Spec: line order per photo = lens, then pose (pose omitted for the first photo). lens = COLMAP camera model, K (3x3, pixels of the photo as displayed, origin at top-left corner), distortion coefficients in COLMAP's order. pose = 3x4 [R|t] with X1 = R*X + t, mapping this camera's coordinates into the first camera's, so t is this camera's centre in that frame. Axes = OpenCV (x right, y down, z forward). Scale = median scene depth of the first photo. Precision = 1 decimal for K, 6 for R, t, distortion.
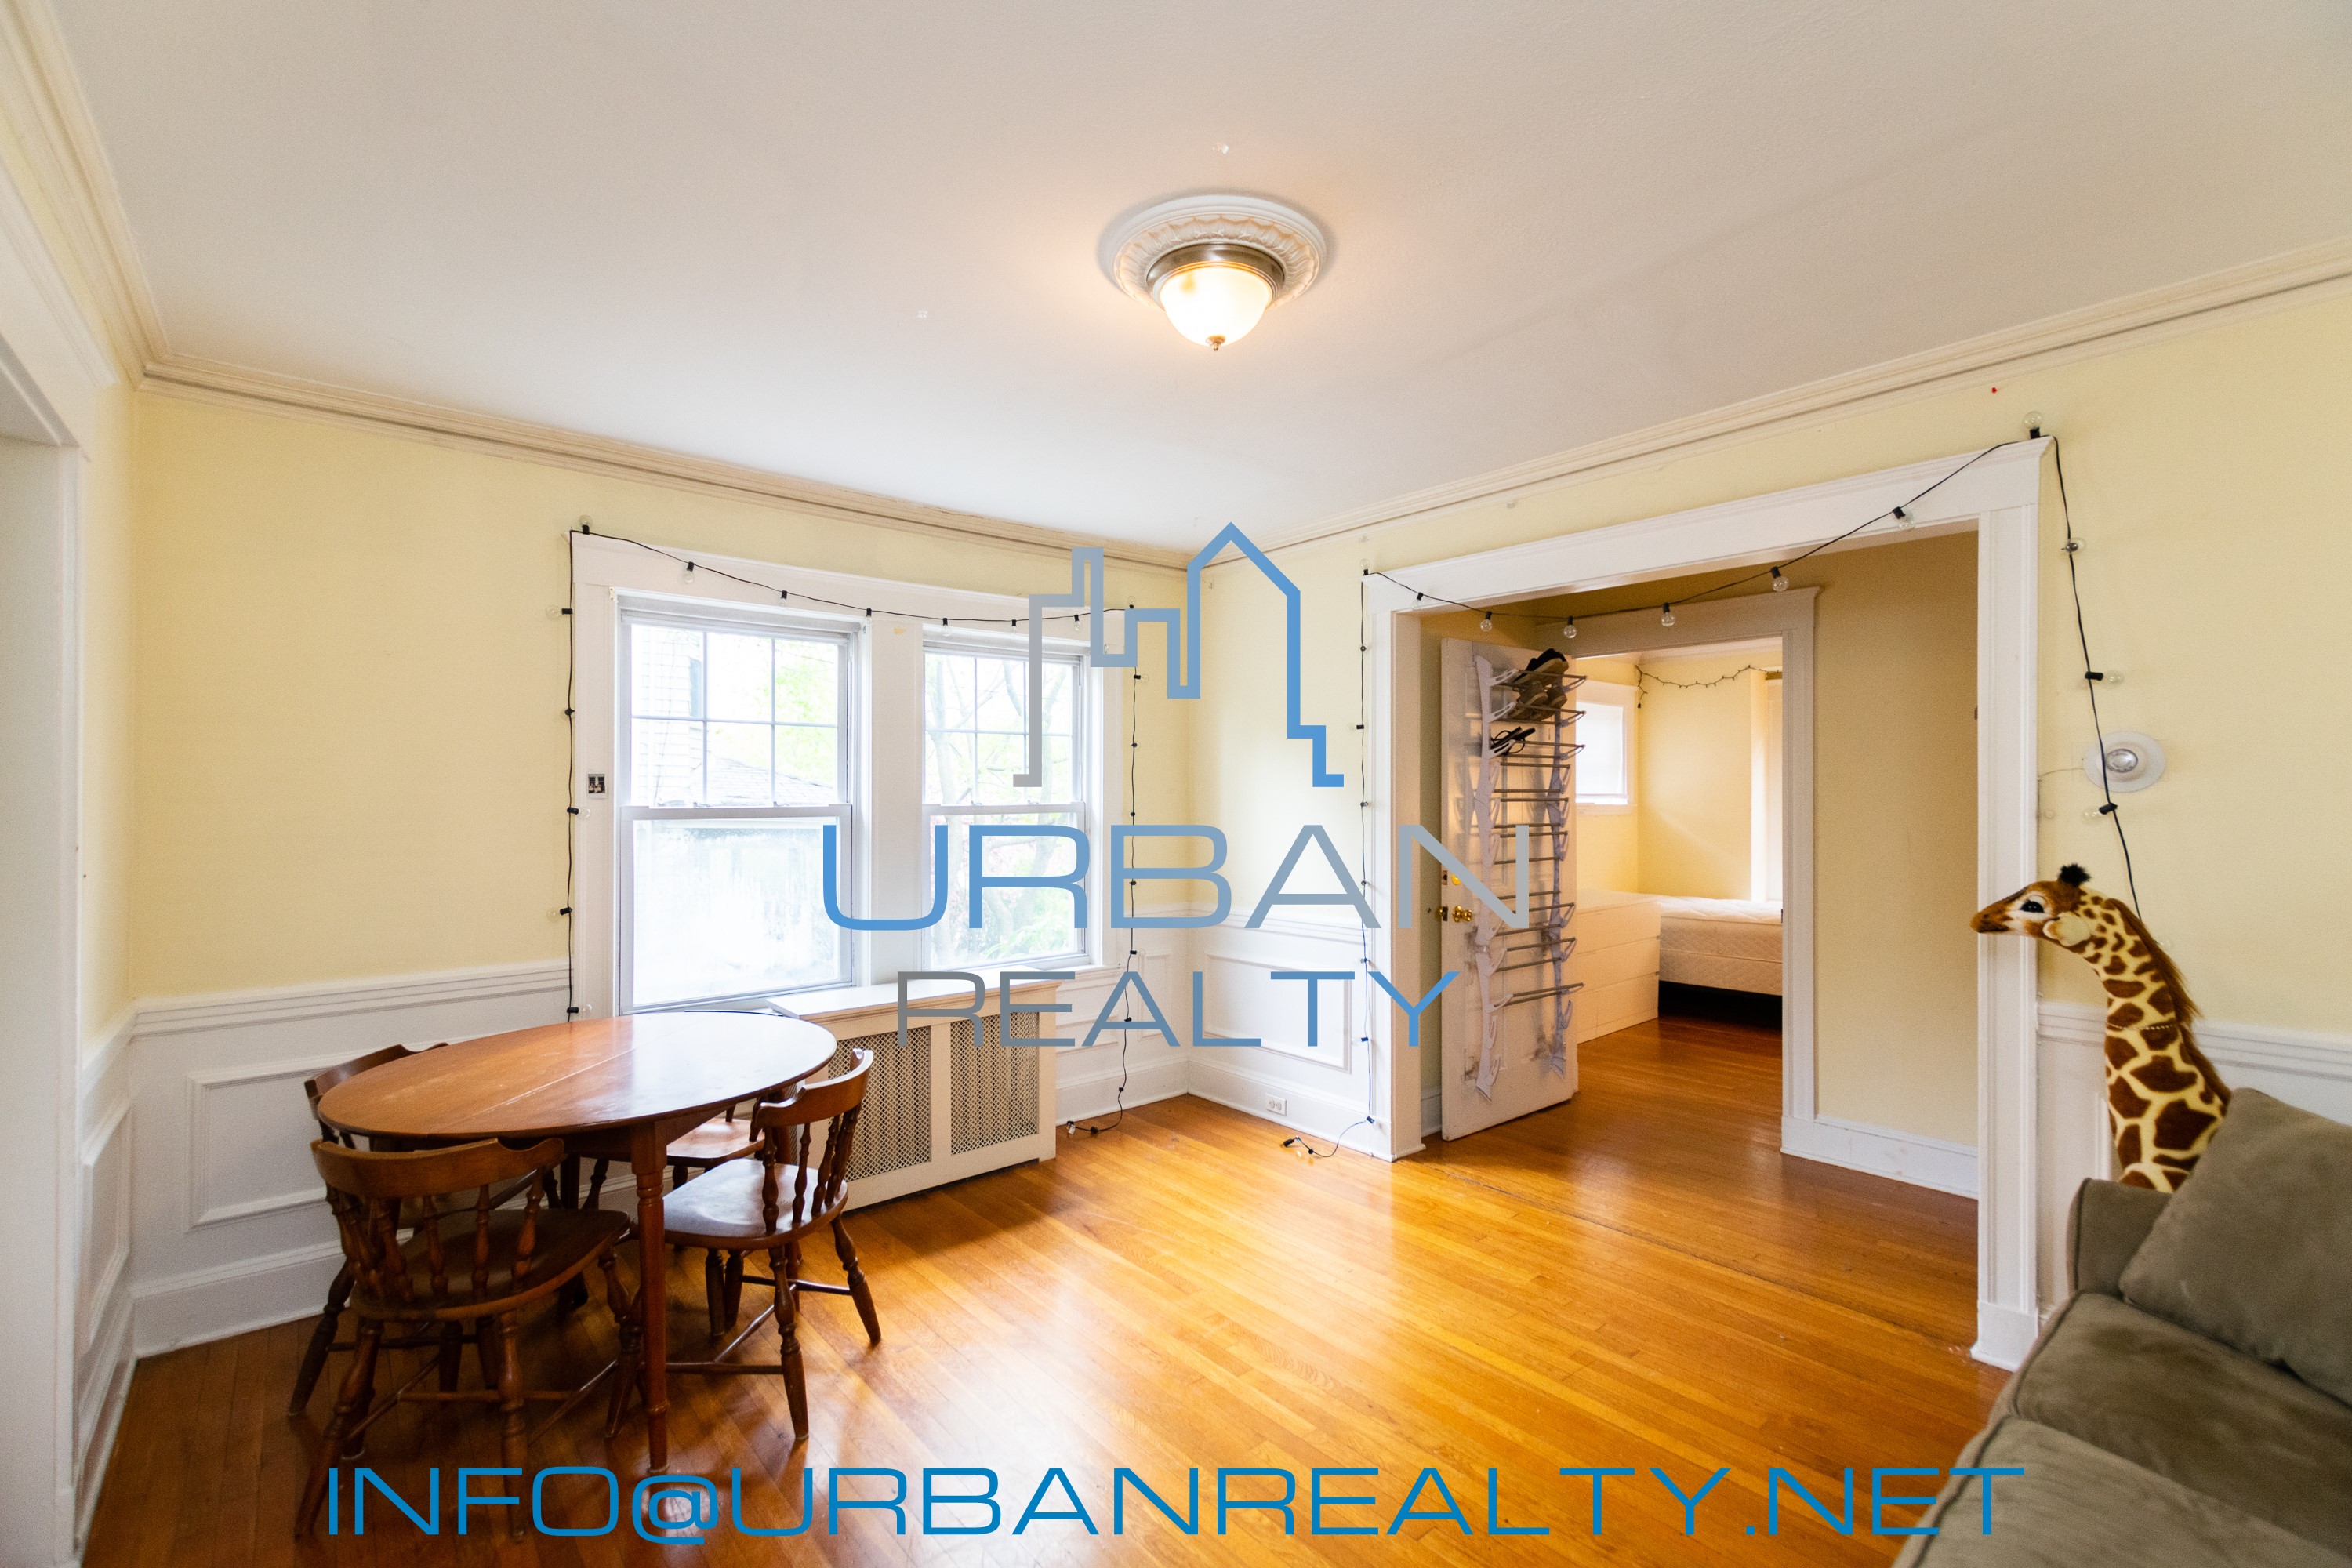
lens RADIAL K [[1011.9, 0, 1189.3], [0, 1011.9, 800.6], [0, 0, 1]] dist [0.027197, -0.000109]
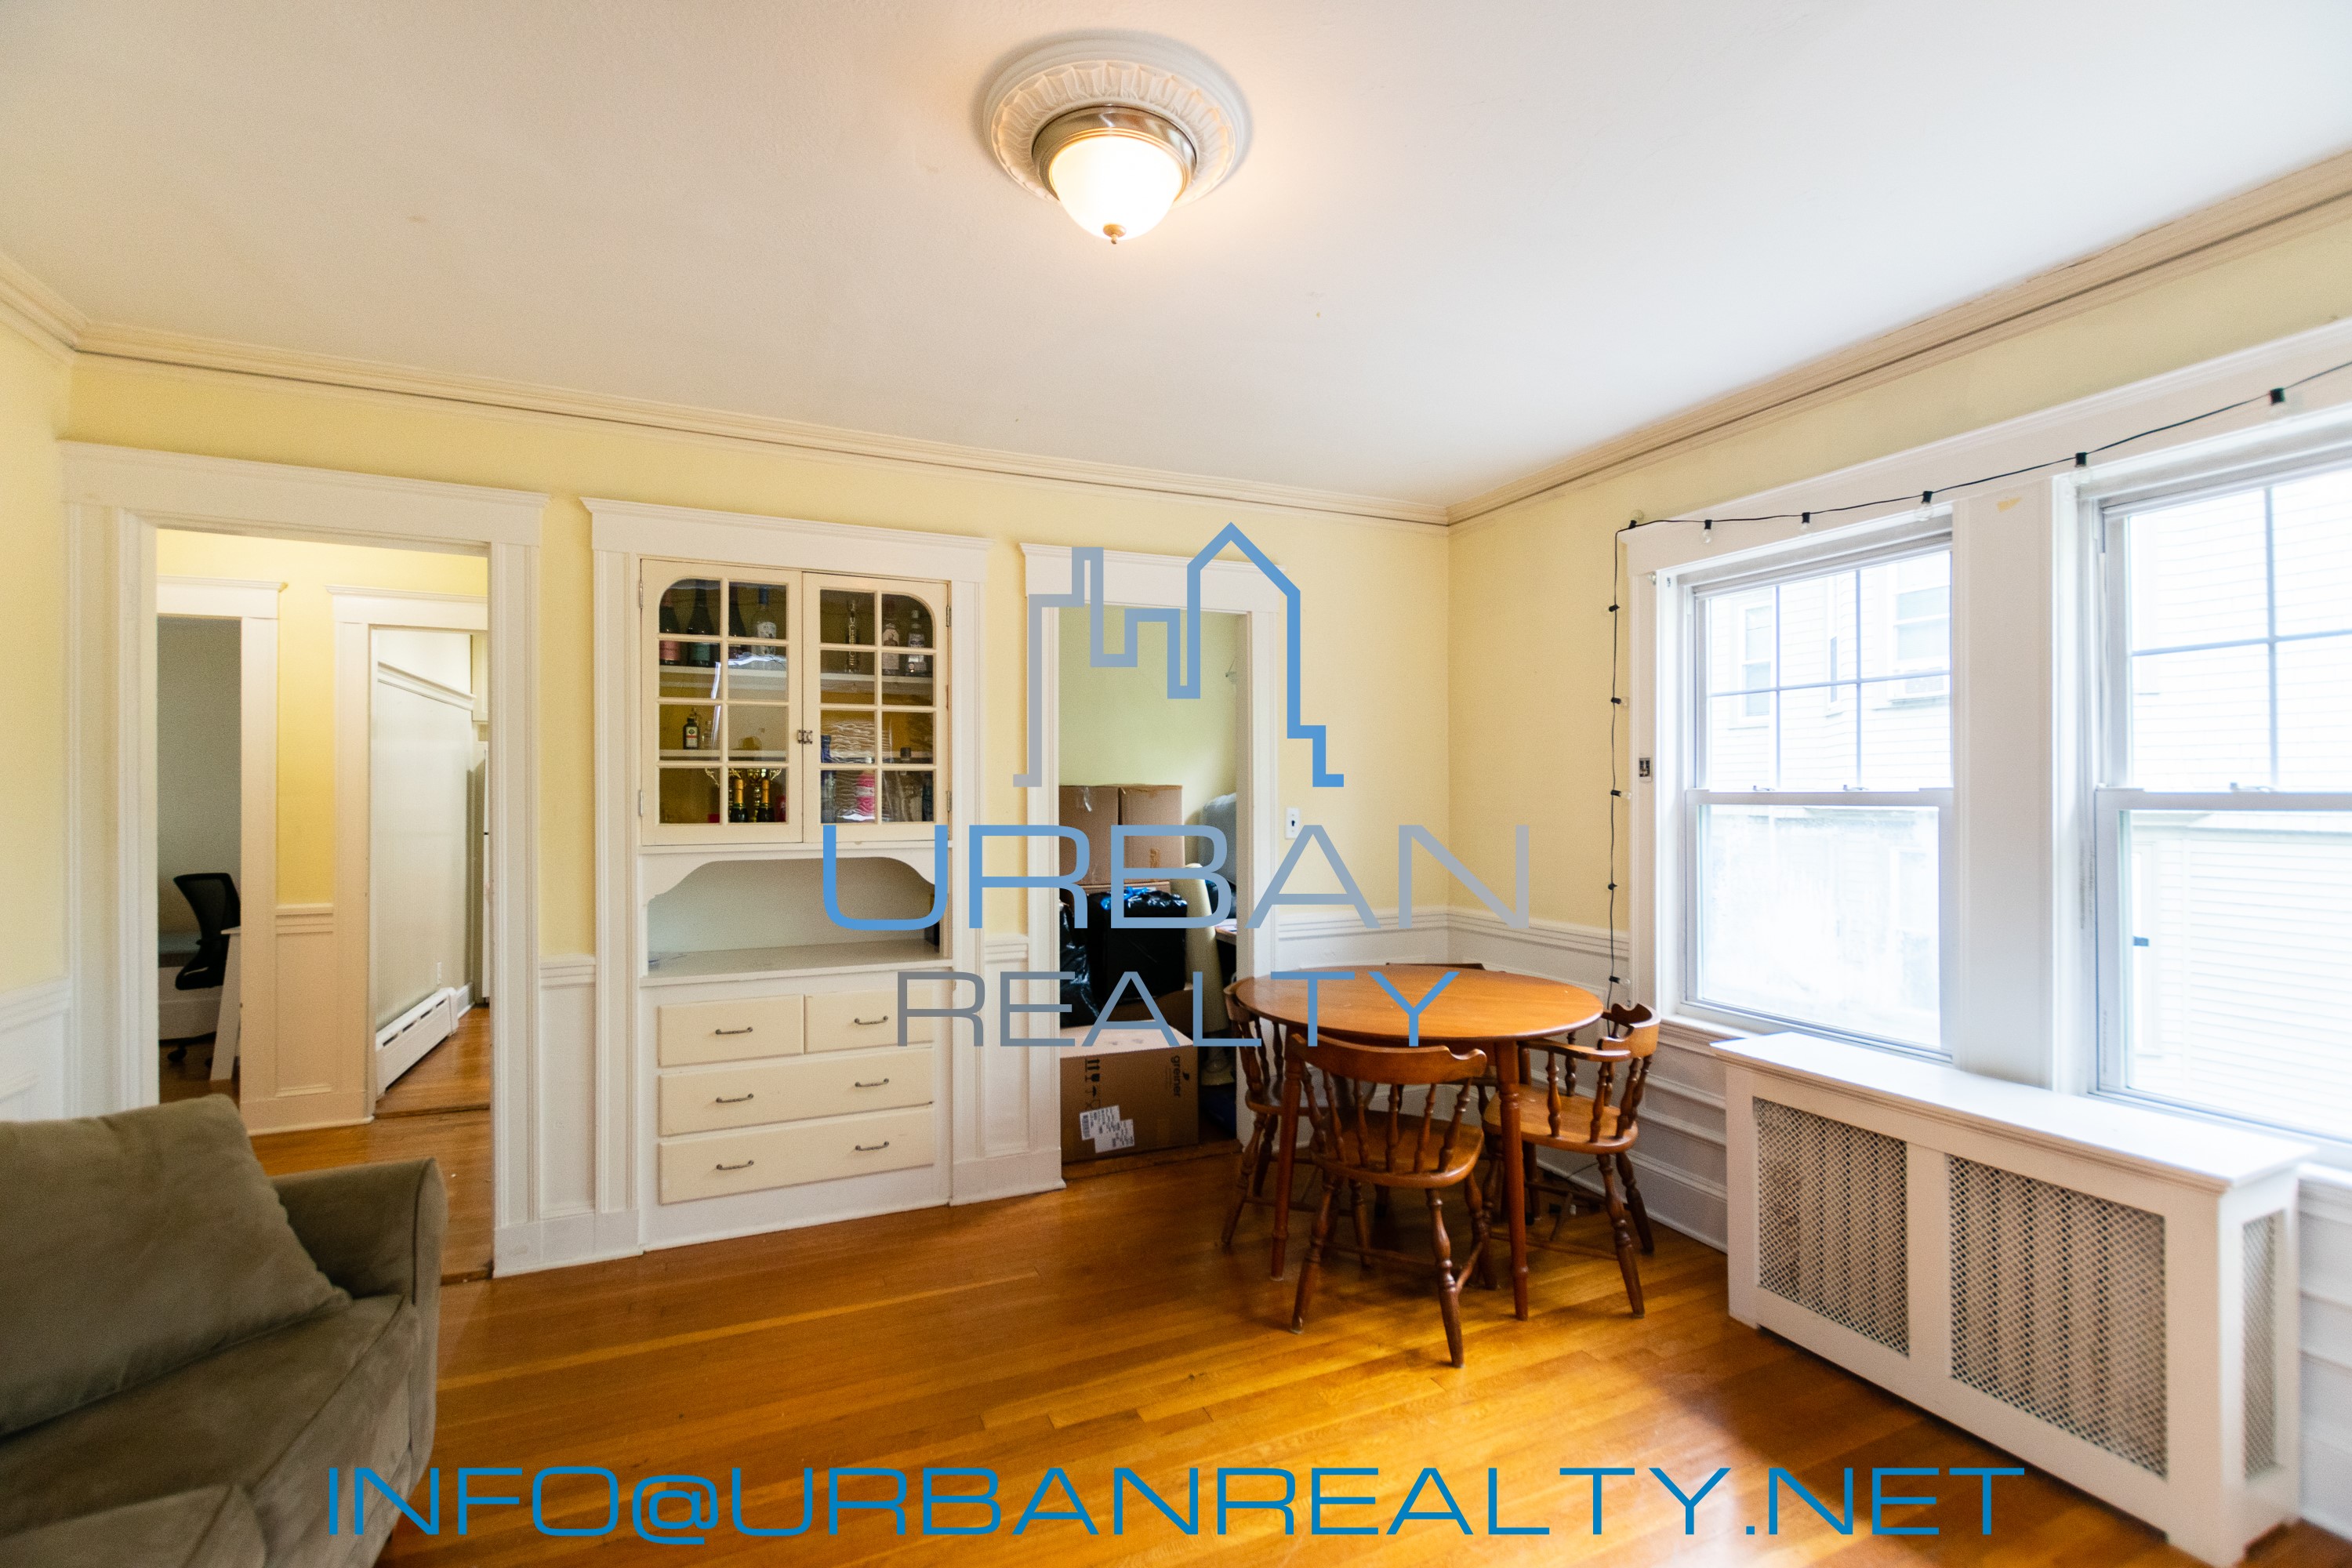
lens RADIAL K [[1007.7, 0, 1150.0], [0, 1007.7, 781.9], [0, 0, 1]] dist [-0.000035, -0.000068]
pose [[-0.299642, -0.003208, -0.954046, 0.484627], [0.002545, 0.999988, -0.004162, 0.001164], [0.954048, -0.003675, -0.299630, 0.753718]]
